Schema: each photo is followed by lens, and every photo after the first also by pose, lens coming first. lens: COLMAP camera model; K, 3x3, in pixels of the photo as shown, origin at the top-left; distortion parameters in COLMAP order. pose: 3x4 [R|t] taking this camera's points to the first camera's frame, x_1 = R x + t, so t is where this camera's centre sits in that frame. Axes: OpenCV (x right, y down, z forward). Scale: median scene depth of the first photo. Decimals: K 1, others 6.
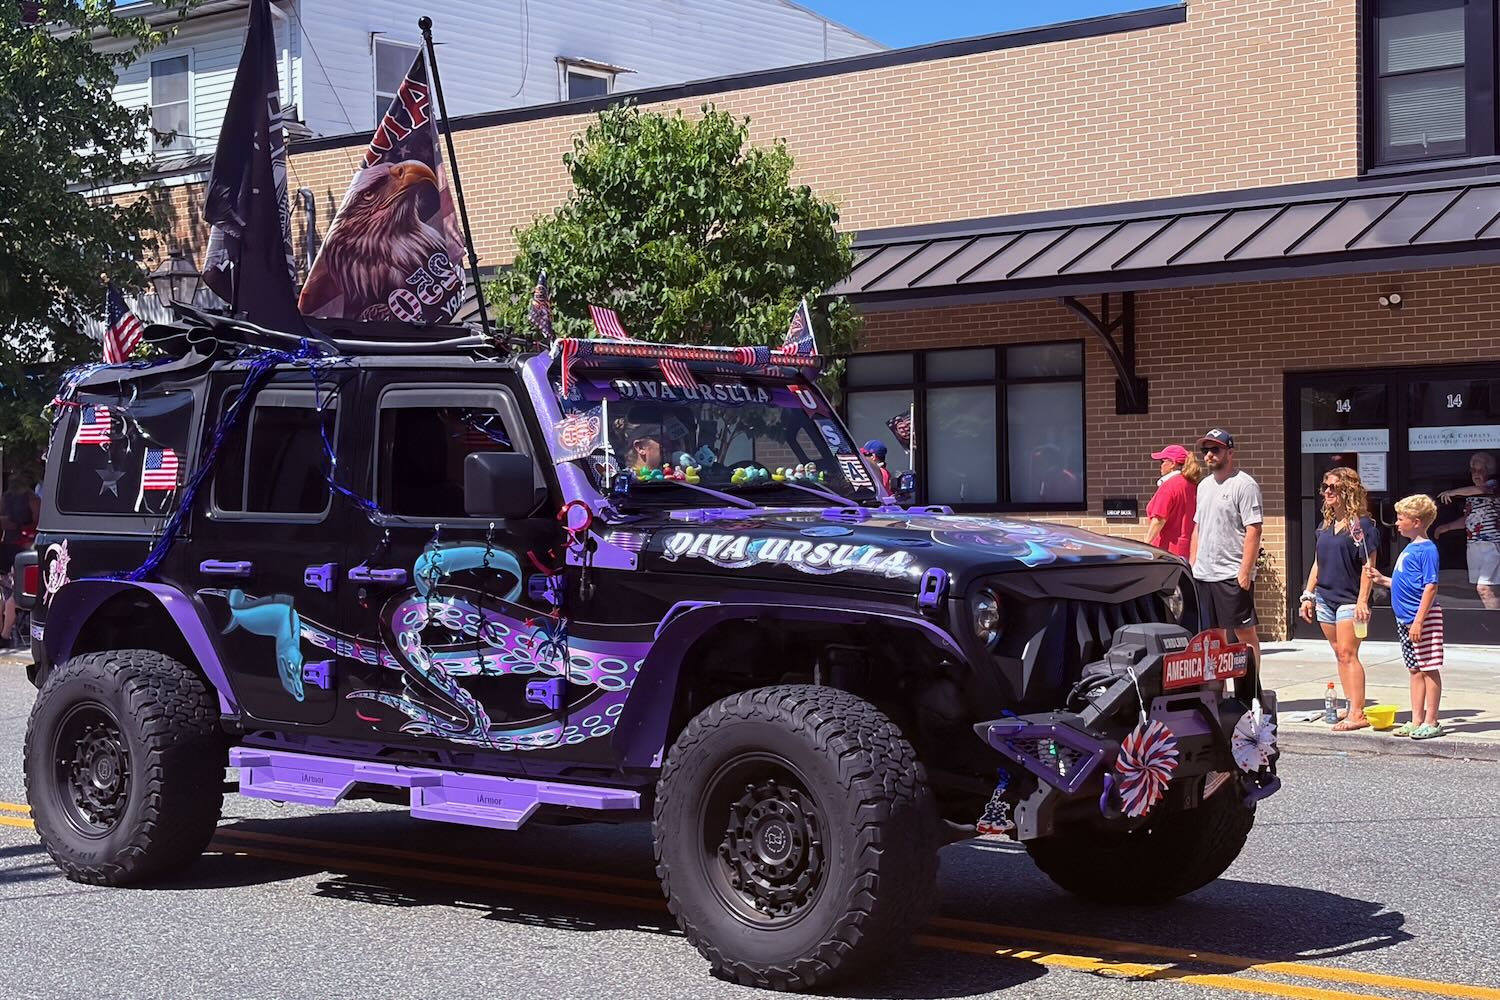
lens RADIAL K [[2428.7, 0, 742.2], [0, 2428.7, 510.9], [0, 0, 1]] dist [0.111568, 0.000000]
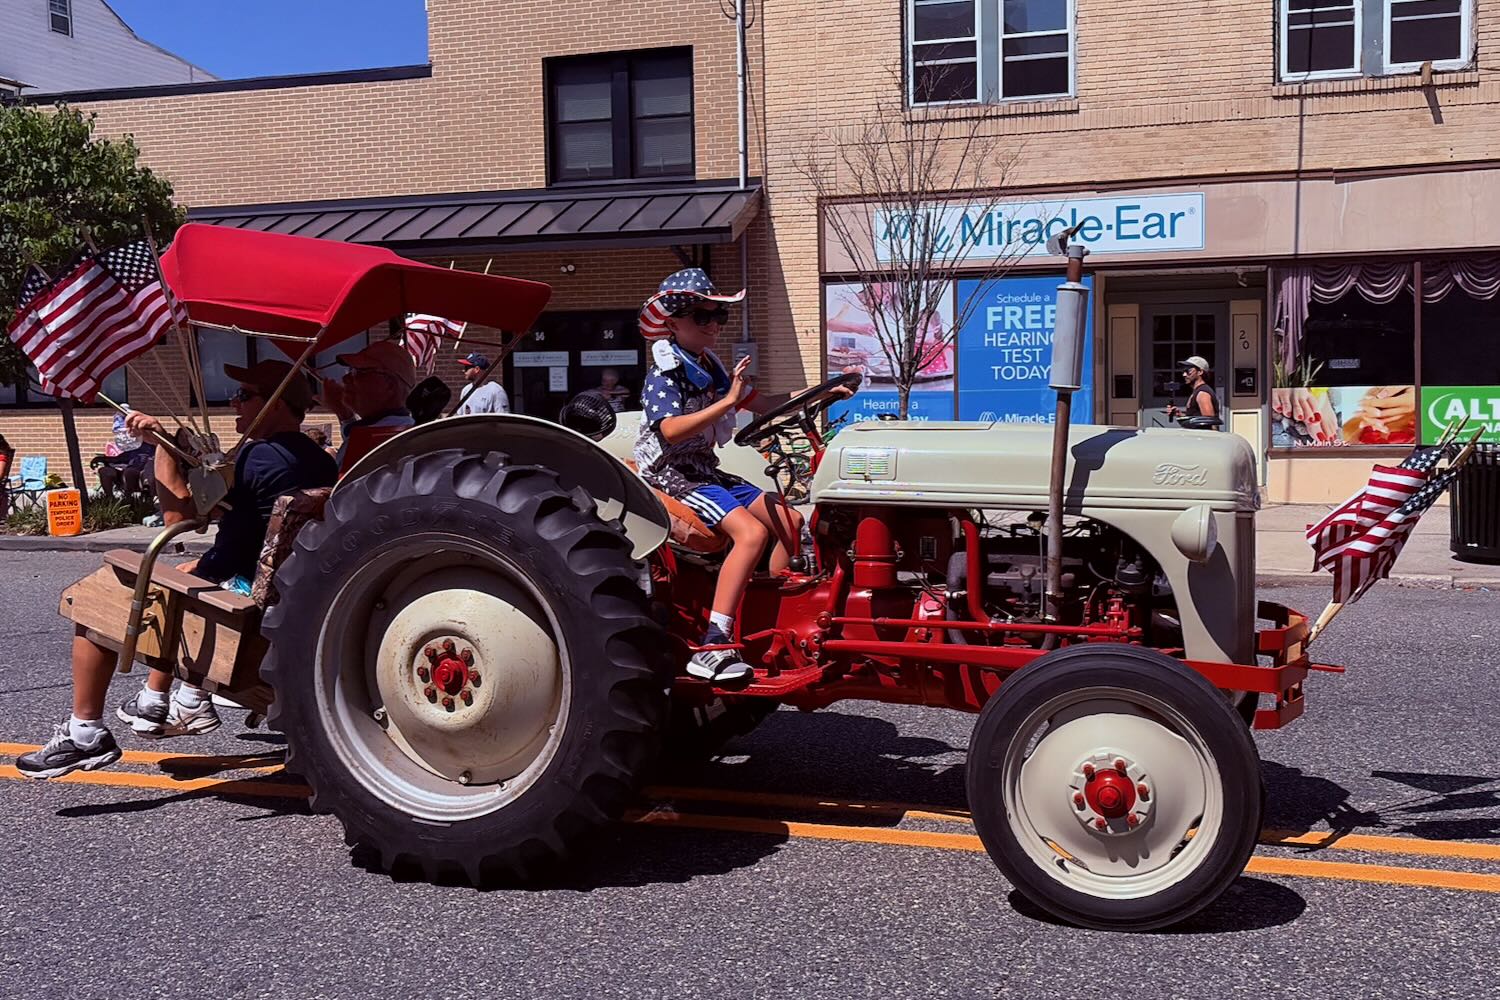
lens RADIAL K [[1446.8, 0, 818.7], [0, 1446.8, 460.4], [0, 0, 1]] dist [0.021110, 0.000000]
pose [[0.915103, -0.021230, 0.402662, 0.037716], [0.004744, 0.999111, 0.041894, -0.002259], [-0.403193, -0.036427, 0.914390, 0.091749]]
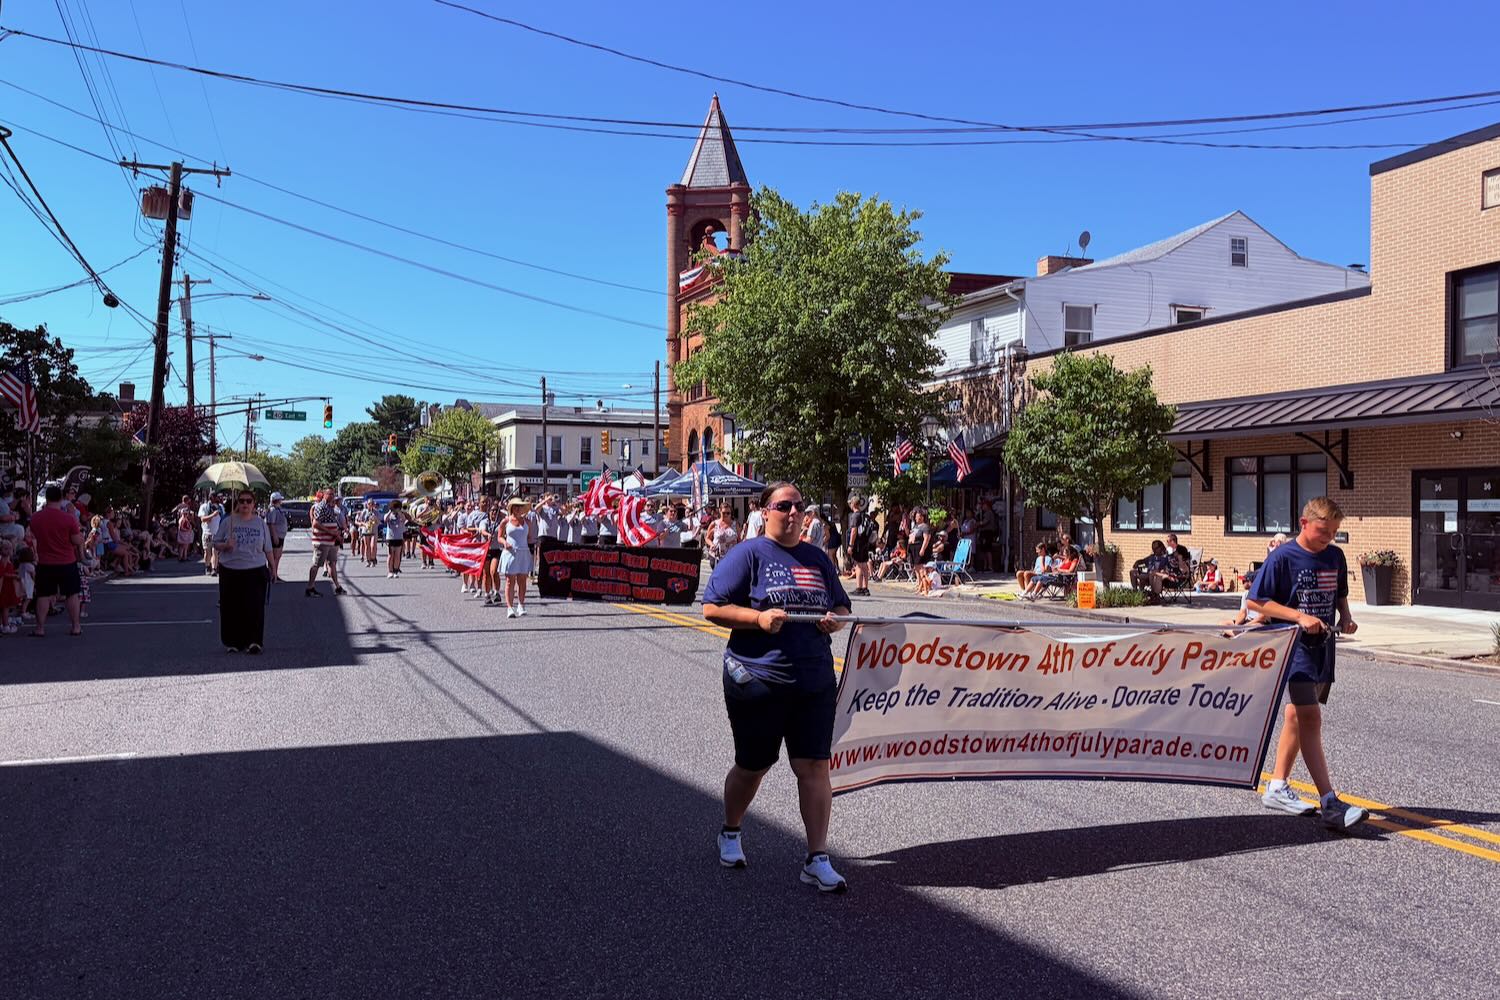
lens RADIAL K [[1363.5, 0, 756.3], [0, 1363.5, 479.2], [0, 0, 1]] dist [0.023434, 0.000000]
pose [[0.860975, 0.009276, -0.508563, 0.336306], [-0.025741, 0.999347, -0.025352, -0.007949], [0.507995, 0.034919, 0.860652, -0.225323]]
